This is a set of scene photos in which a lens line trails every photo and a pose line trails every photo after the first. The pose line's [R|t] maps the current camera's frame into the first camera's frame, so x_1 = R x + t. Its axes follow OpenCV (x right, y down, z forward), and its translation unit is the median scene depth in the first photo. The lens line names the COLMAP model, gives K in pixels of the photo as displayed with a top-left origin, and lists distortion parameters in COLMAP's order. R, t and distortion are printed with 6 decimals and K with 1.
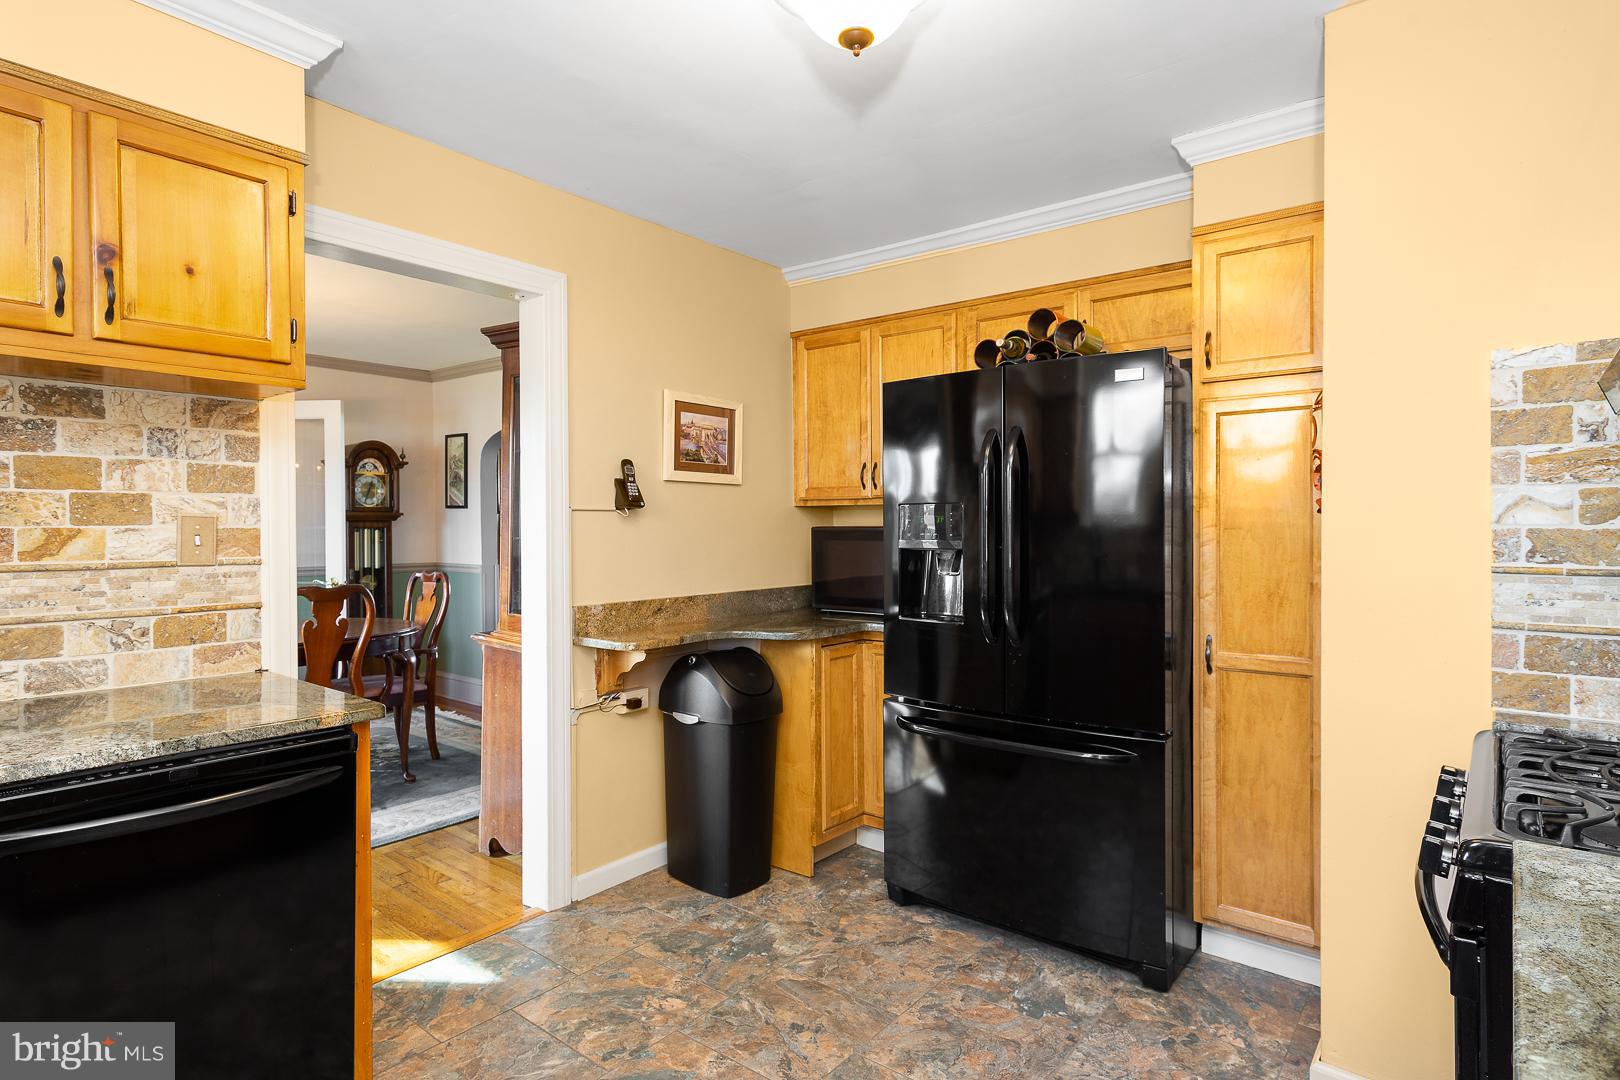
lens RADIAL K [[862.8, 0, 810.0], [0, 862.8, 540.0], [0, 0, 1]] dist [0.000387, 0.000347]
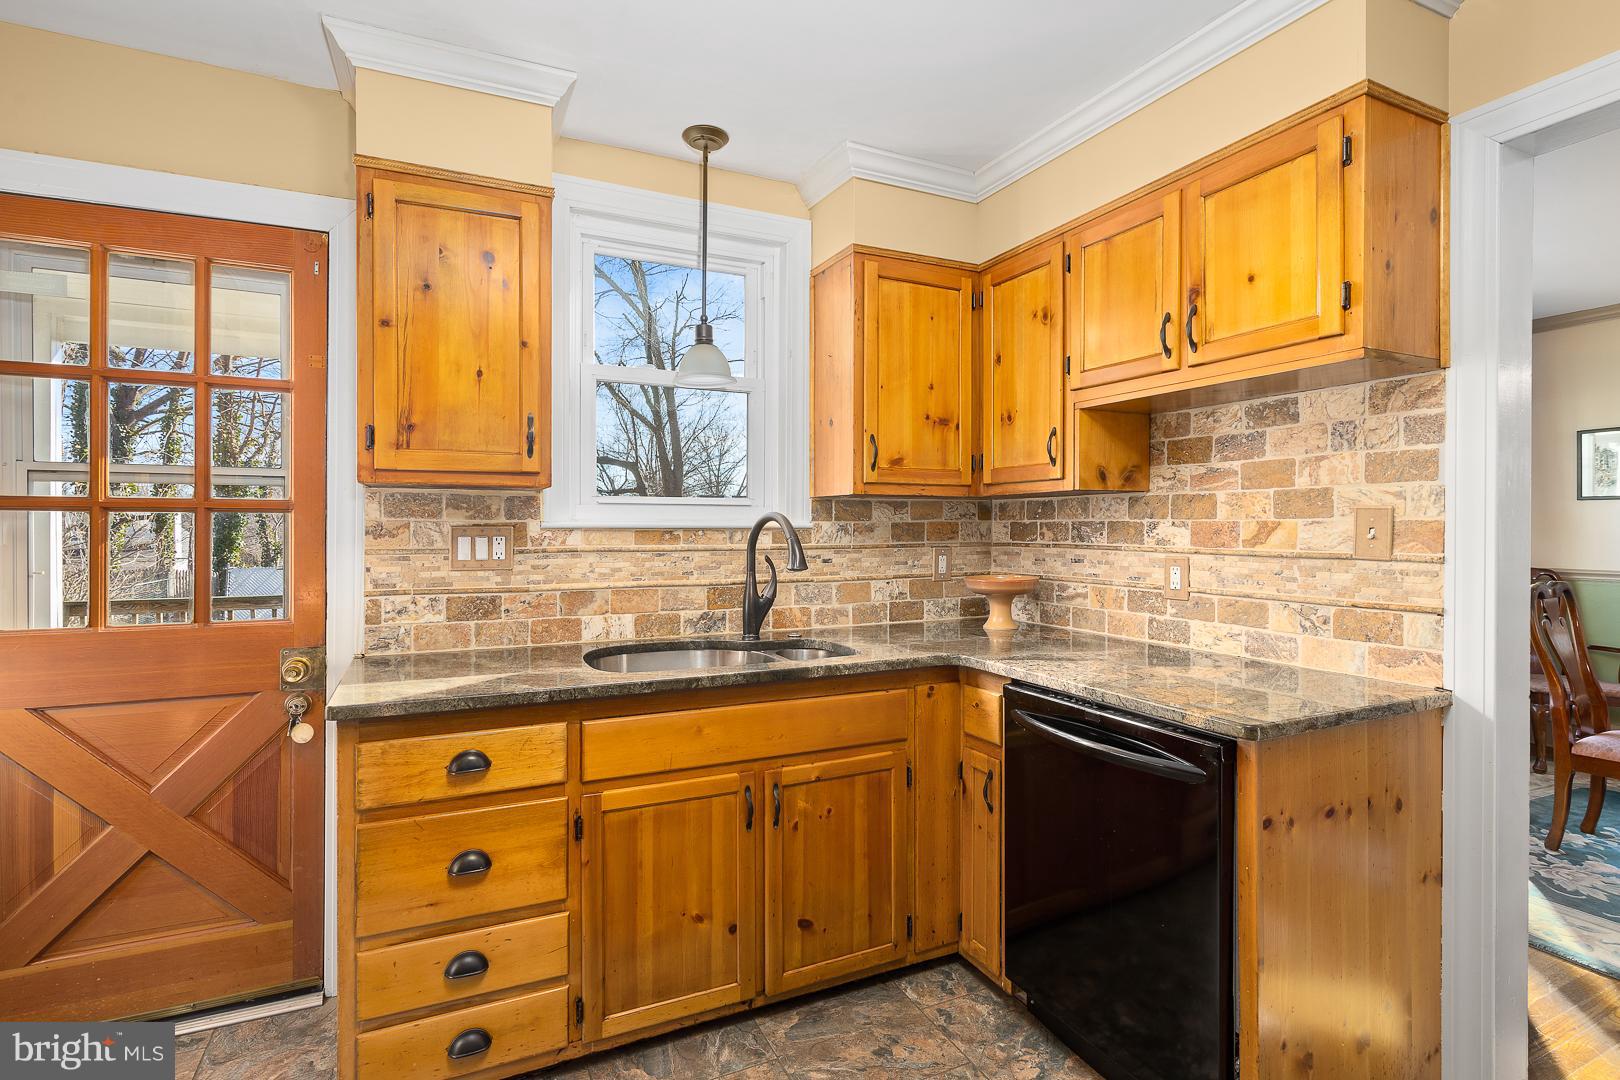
lens RADIAL K [[773.1, 0, 804.6], [0, 773.1, 530.5], [0, 0, 1]] dist [0.001996, 0.000489]
pose [[-0.435305, 0.006883, -0.900257, 0.344109], [-0.013920, 0.999800, 0.014375, -0.006633], [0.900175, 0.018789, -0.435122, 0.834568]]
